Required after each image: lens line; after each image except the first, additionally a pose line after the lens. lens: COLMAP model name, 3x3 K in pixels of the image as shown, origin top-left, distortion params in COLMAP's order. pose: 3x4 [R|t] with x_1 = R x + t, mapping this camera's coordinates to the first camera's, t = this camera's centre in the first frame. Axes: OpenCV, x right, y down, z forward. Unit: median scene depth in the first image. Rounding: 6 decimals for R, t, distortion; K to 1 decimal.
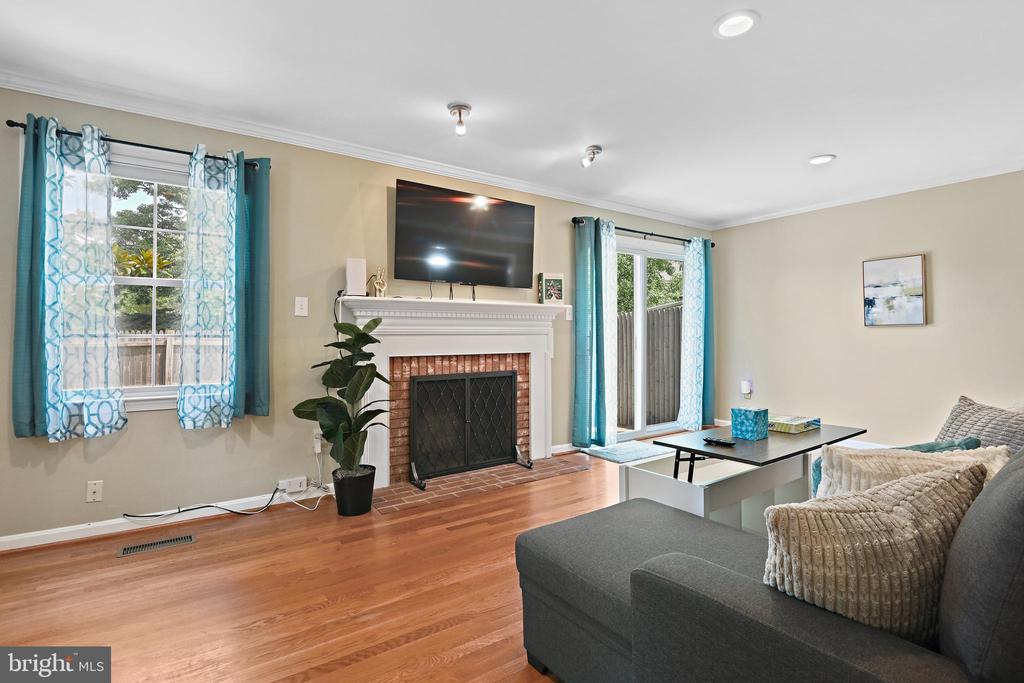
lens RADIAL K [[475.1, 0, 521.0], [0, 475.1, 331.3], [0, 0, 1]] dist [0.001020, -0.000119]
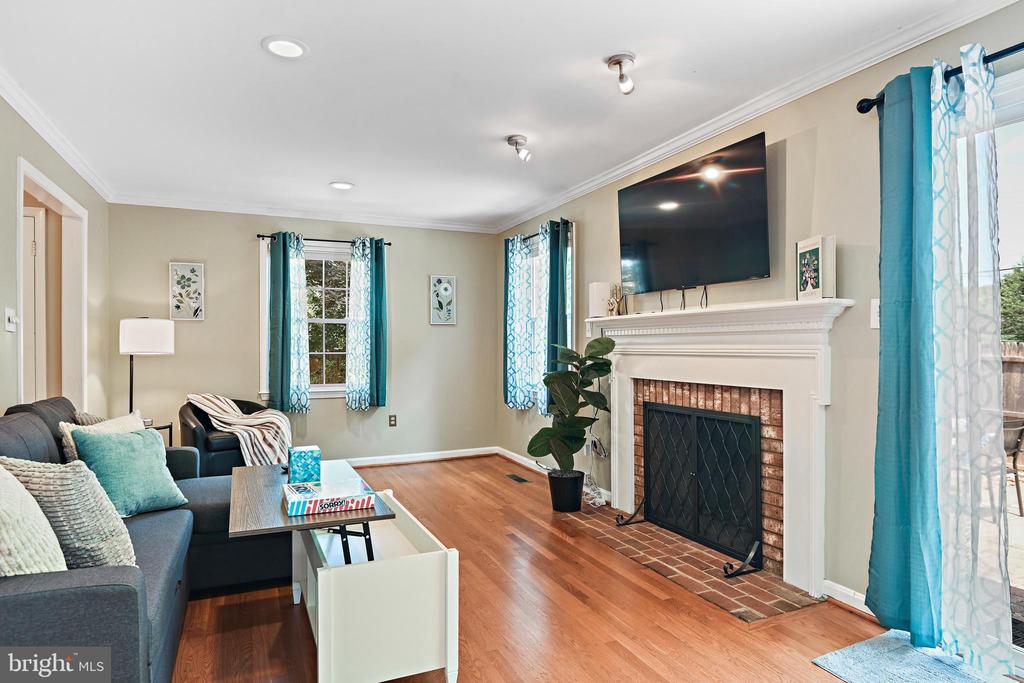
lens RADIAL K [[590.2, 0, 513.8], [0, 590.2, 347.0], [0, 0, 1]] dist [-0.018269, -0.001568]
pose [[-0.175559, 0.004833, -0.984457, 0.822593], [0.008891, 0.999955, 0.003324, -0.011836], [0.984429, -0.008170, -0.175594, 0.877229]]
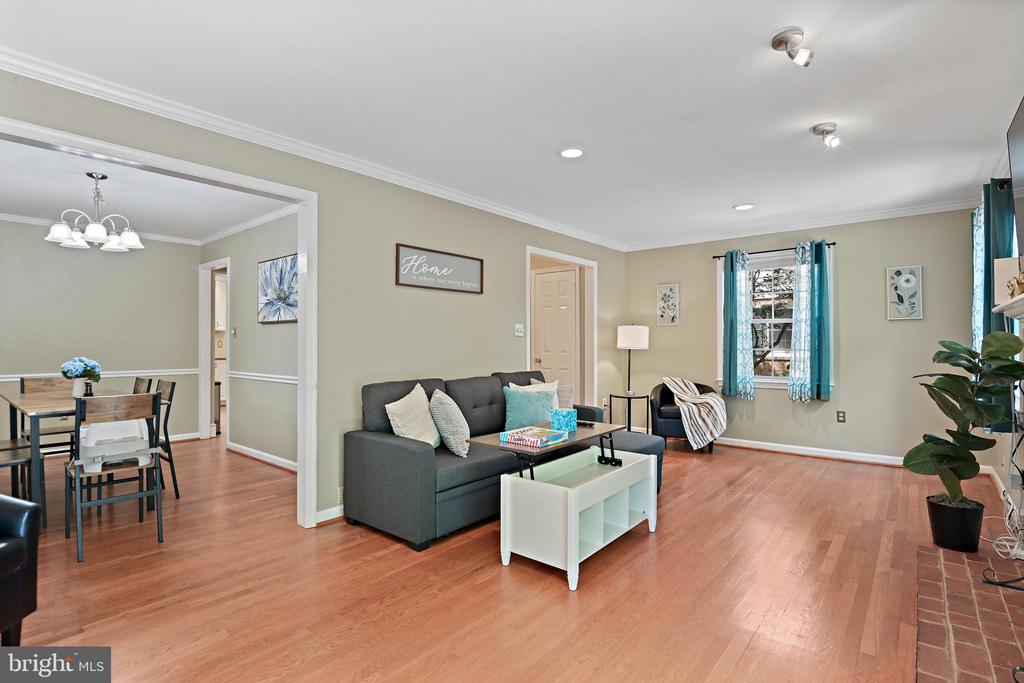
lens RADIAL K [[495.5, 0, 512.7], [0, 495.5, 339.8], [0, 0, 1]] dist [-0.017492, -0.000864]
pose [[-0.962184, 0.002565, -0.272388, 0.559988], [0.006685, 0.999877, -0.014200, -0.008183], [0.272318, -0.015484, -0.962083, 1.302202]]
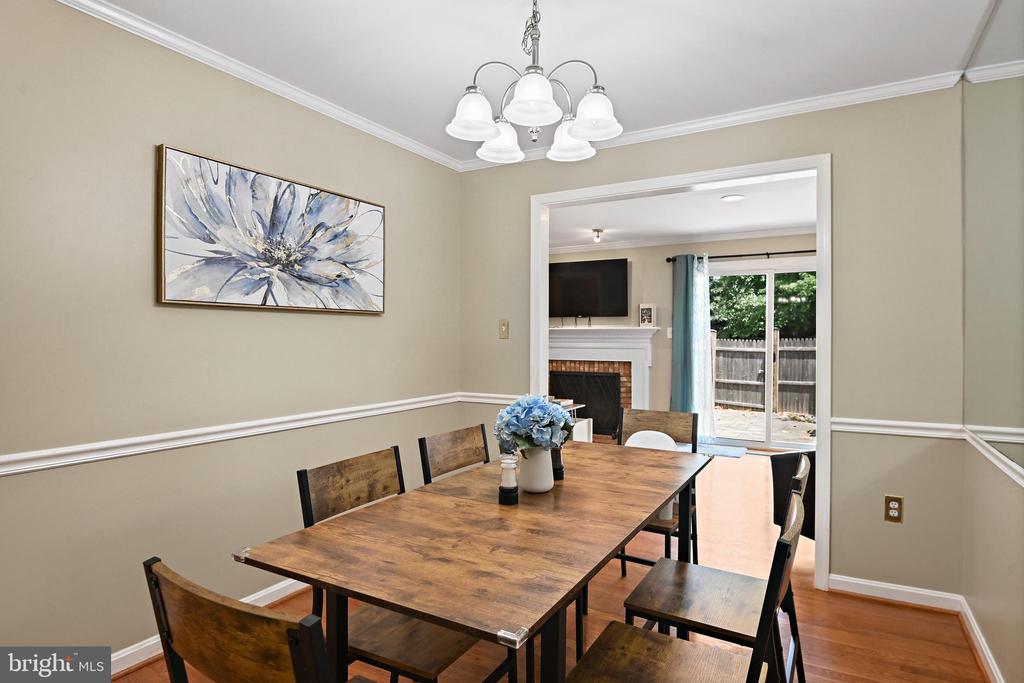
lens RADIAL K [[590.2, 0, 509.3], [0, 590.2, 339.9], [0, 0, 1]] dist [-0.018269, -0.001568]
pose [[0.435755, 0.009463, -0.900016, 1.557095], [0.001459, 0.999936, 0.011220, -0.042549], [0.900064, -0.006203, 0.435713, -0.095597]]
